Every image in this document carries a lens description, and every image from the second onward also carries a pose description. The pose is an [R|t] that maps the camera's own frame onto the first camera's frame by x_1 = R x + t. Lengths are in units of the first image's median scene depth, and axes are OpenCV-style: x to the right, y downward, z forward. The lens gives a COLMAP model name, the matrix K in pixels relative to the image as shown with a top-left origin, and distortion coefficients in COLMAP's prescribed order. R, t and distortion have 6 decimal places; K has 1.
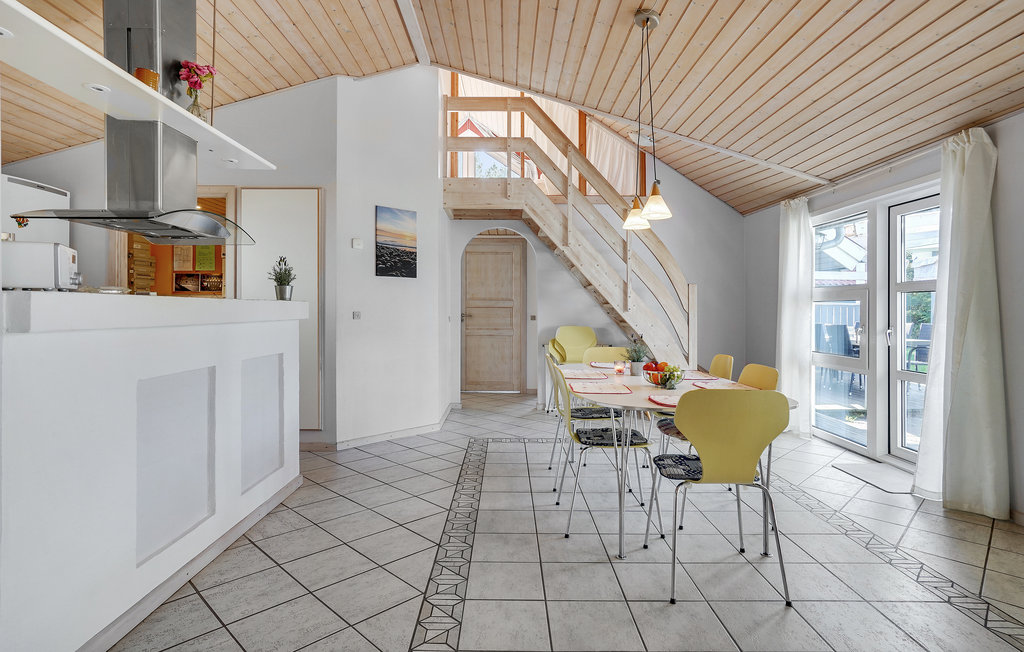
lens RADIAL K [[528.5, 0, 501.2], [0, 528.5, 316.3], [0, 0, 1]] dist [-0.002901, 0.000021]
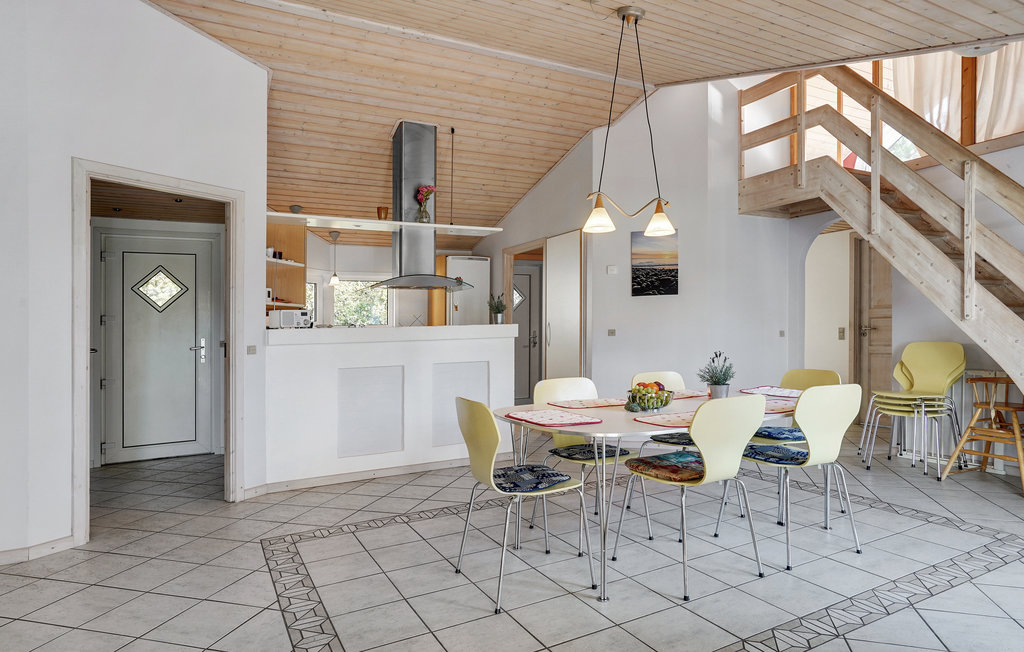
lens RADIAL K [[616.6, 0, 569.8], [0, 616.6, 322.5], [0, 0, 1]] dist [0.047101, 0.000087]
pose [[0.514369, -0.027085, -0.857141, 0.920768], [0.017426, 0.999625, -0.021130, 0.003817], [0.857392, -0.004068, 0.514648, 0.260077]]
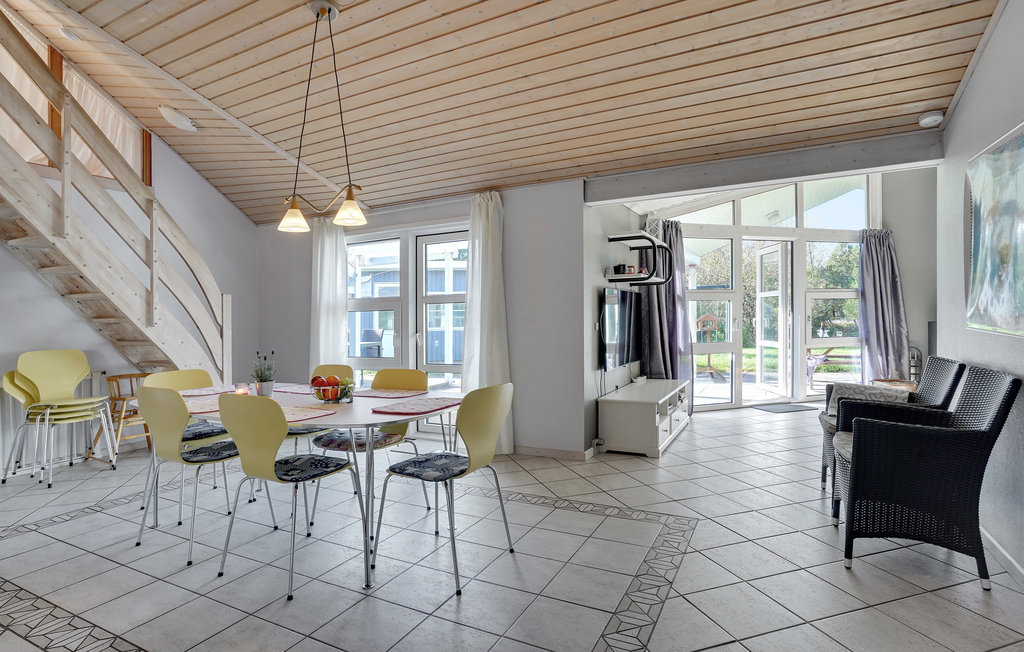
lens RADIAL K [[529.1, 0, 512.0], [0, 529.1, 326.0], [0, 0, 1]] dist [-0.082056, 0.035632]
pose [[0.460001, -0.031939, 0.887344, -0.285542], [0.035192, 0.999223, 0.017722, -0.006174], [-0.887220, 0.023076, 0.460768, 0.218880]]
